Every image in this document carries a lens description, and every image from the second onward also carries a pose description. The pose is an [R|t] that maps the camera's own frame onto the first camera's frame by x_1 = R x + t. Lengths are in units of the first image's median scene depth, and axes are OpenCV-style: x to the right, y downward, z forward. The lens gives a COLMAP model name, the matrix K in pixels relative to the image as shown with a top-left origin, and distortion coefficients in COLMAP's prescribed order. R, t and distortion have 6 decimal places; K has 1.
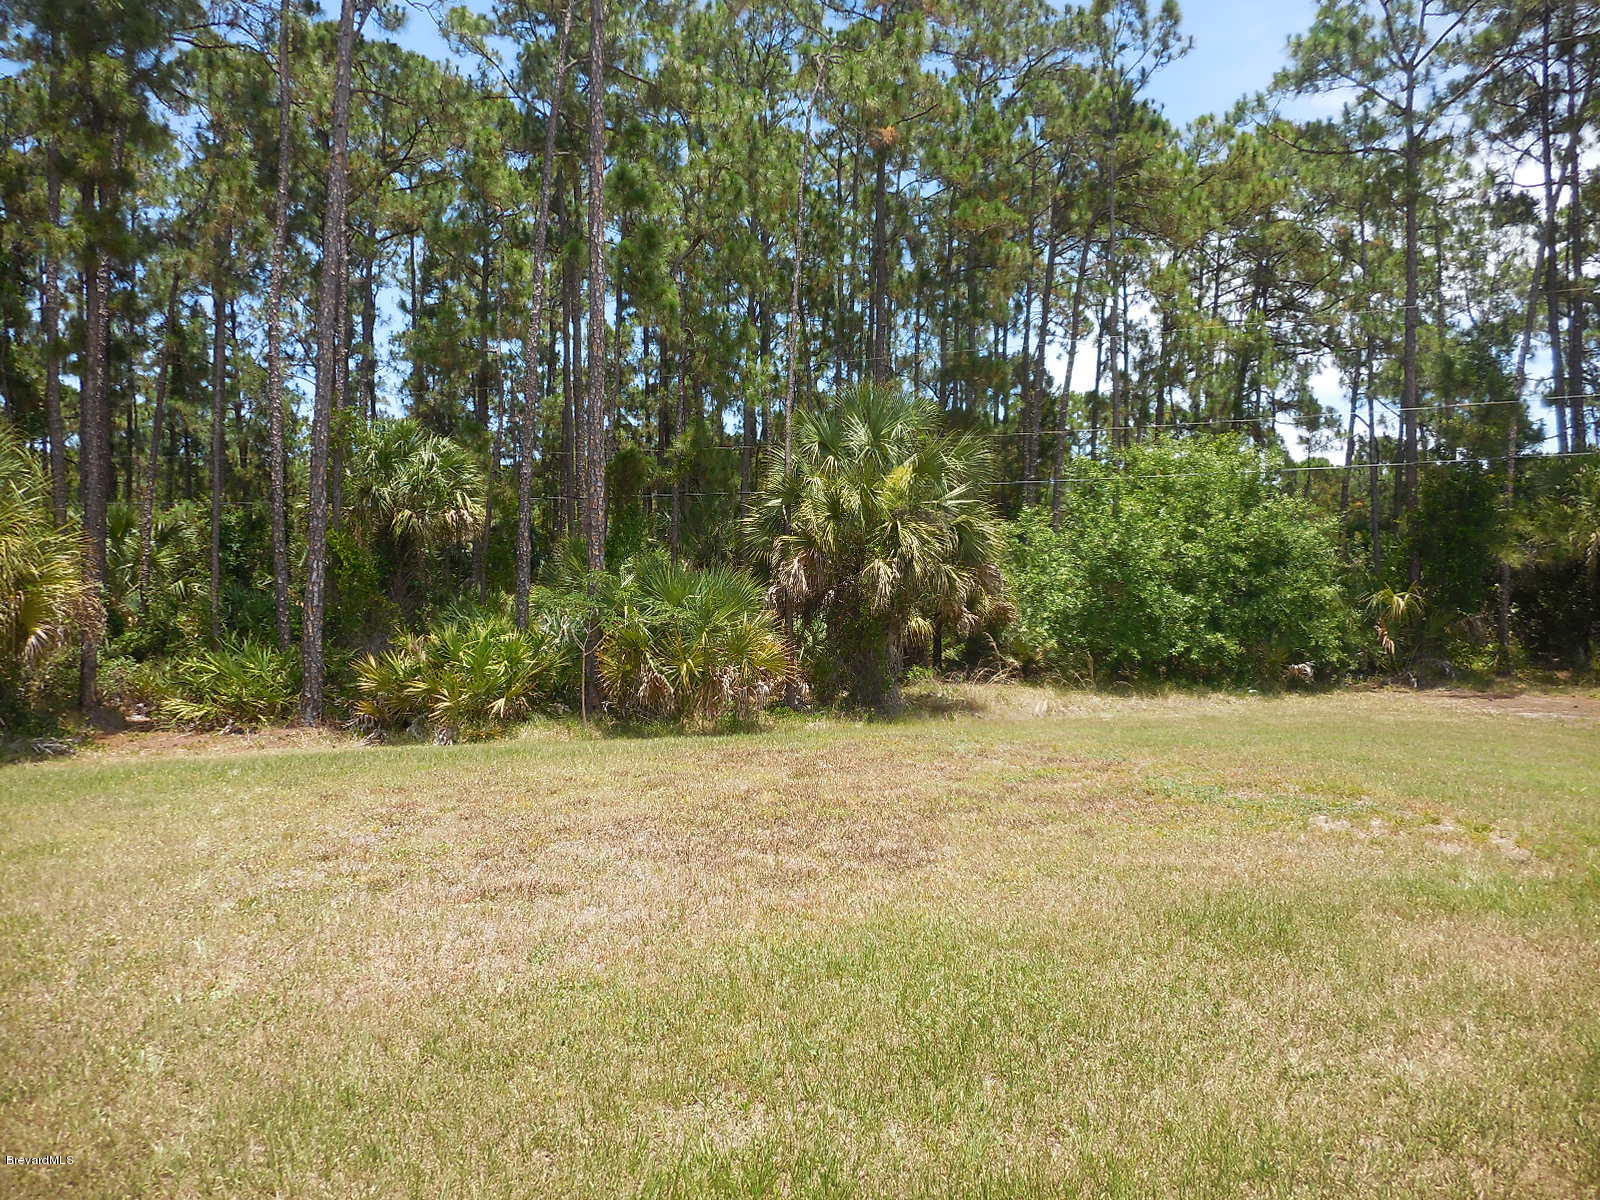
lens RADIAL K [[1179.1, 0, 800.7], [0, 1179.1, 599.9], [0, 0, 1]] dist [-0.004724, -0.001395]
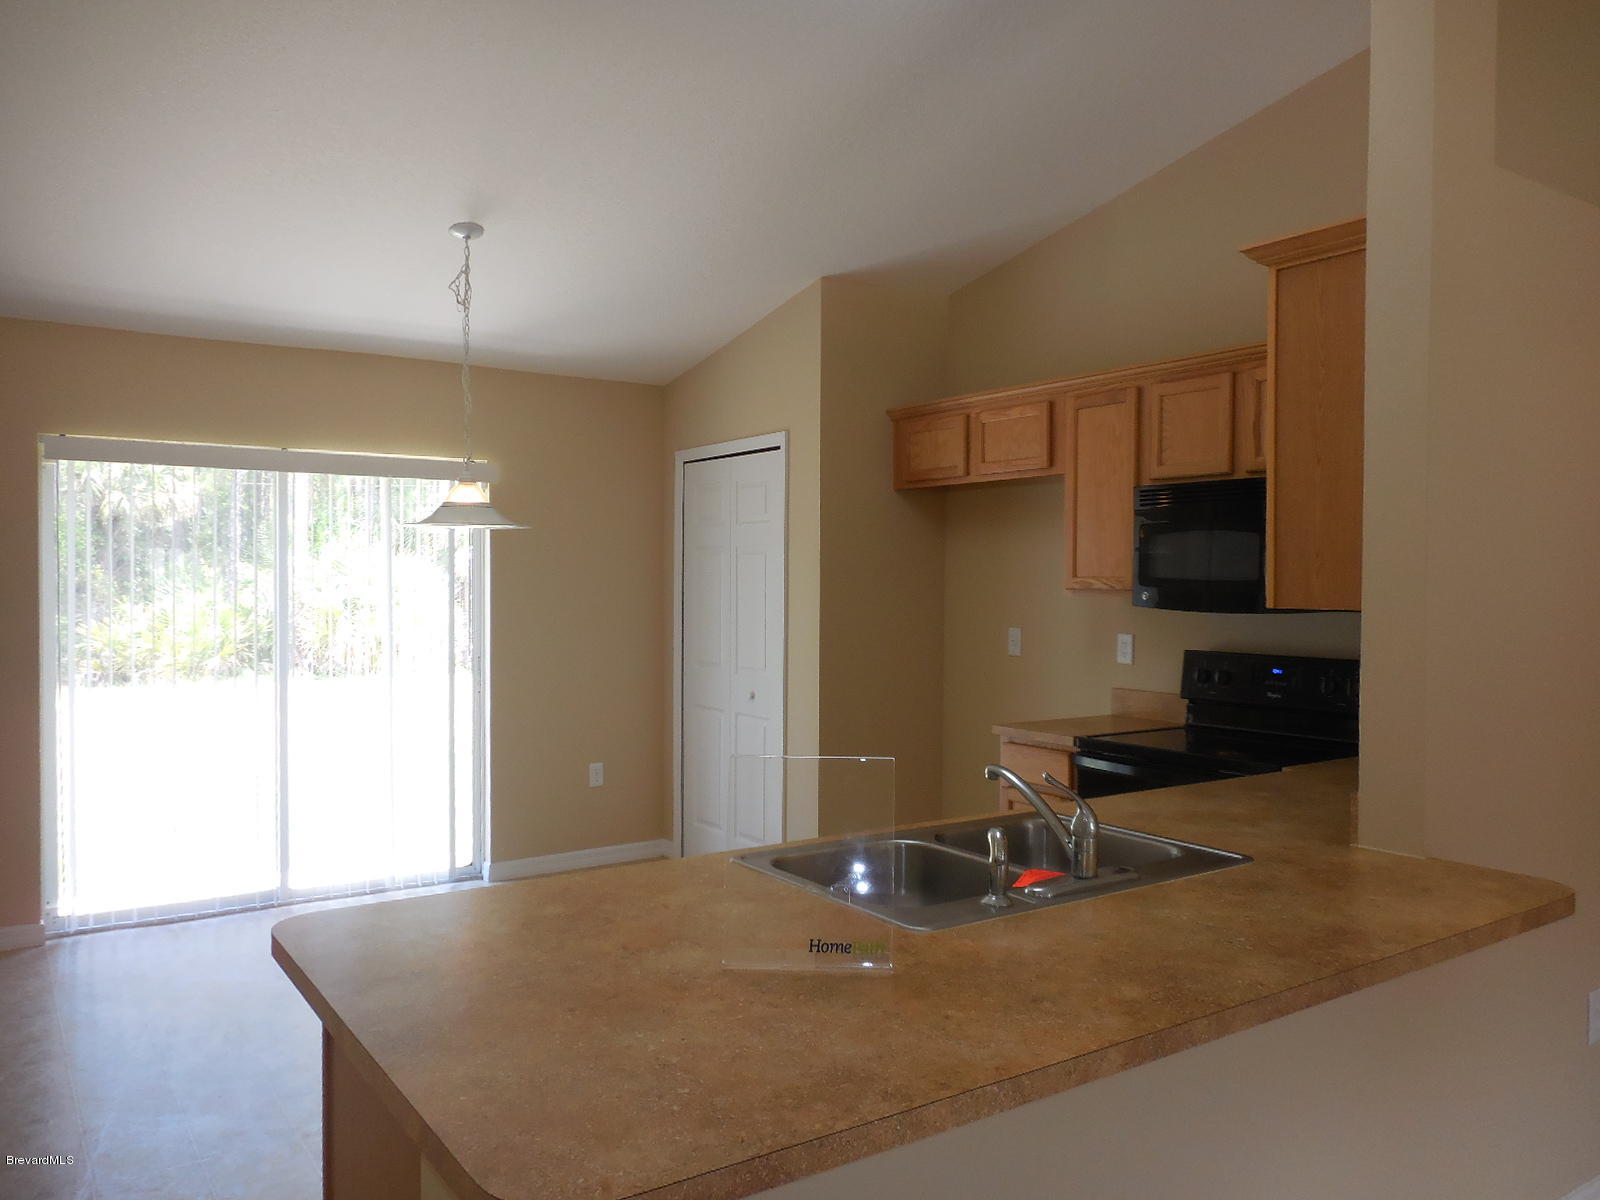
lens RADIAL K [[1179.1, 0, 798.4], [0, 1179.1, 598.2], [0, 0, 1]] dist [-0.004724, -0.001395]
pose [[0.975268, 0.015966, 0.220450, 0.064930], [-0.018102, 0.999807, 0.007669, 0.002293], [-0.220285, -0.011470, 0.975368, -0.322139]]
